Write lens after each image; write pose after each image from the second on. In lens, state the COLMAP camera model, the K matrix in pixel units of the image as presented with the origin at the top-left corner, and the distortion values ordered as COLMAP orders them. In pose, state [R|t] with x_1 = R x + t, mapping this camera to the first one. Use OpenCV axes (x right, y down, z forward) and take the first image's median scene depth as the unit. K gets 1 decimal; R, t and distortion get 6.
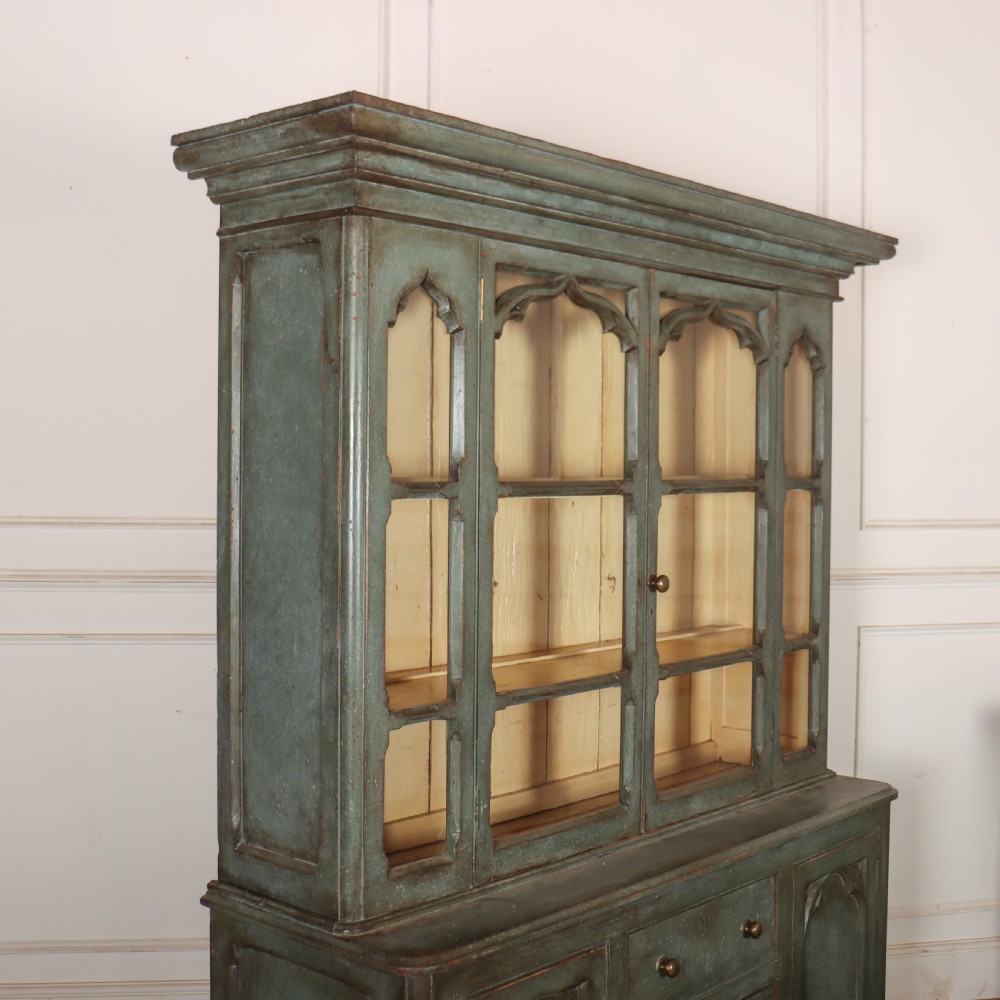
lens RADIAL K [[1430.0, 0, 500.0], [0, 1430.0, 500.0], [0, 0, 1]] dist [-0.187905, 0.174958]
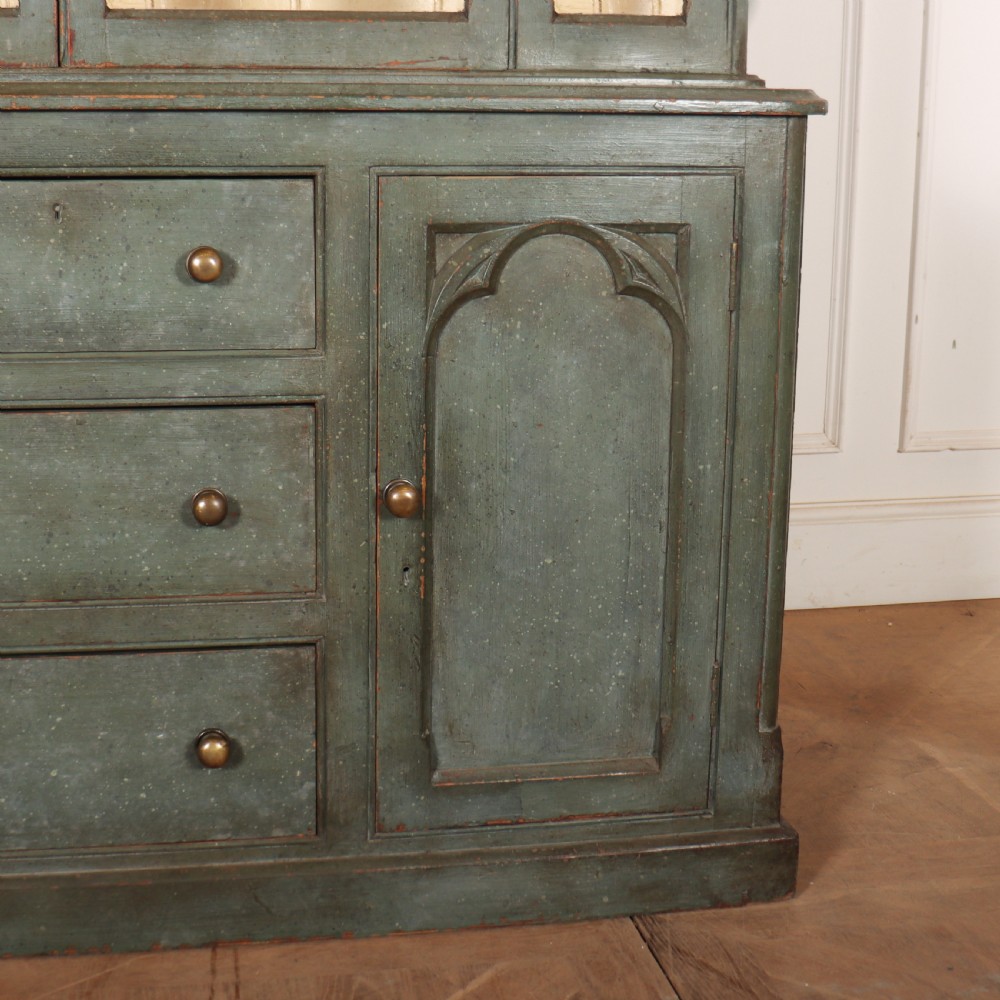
lens RADIAL K [[1728.9, 0, 407.9], [0, 1728.9, 399.5], [0, 0, 1]] dist [-0.191091, 0.156787]
pose [[0.781443, 0.123585, -0.611616, 0.709249], [-0.025670, 0.985727, 0.166381, 0.286844], [0.623449, -0.114317, 0.773462, 0.647427]]
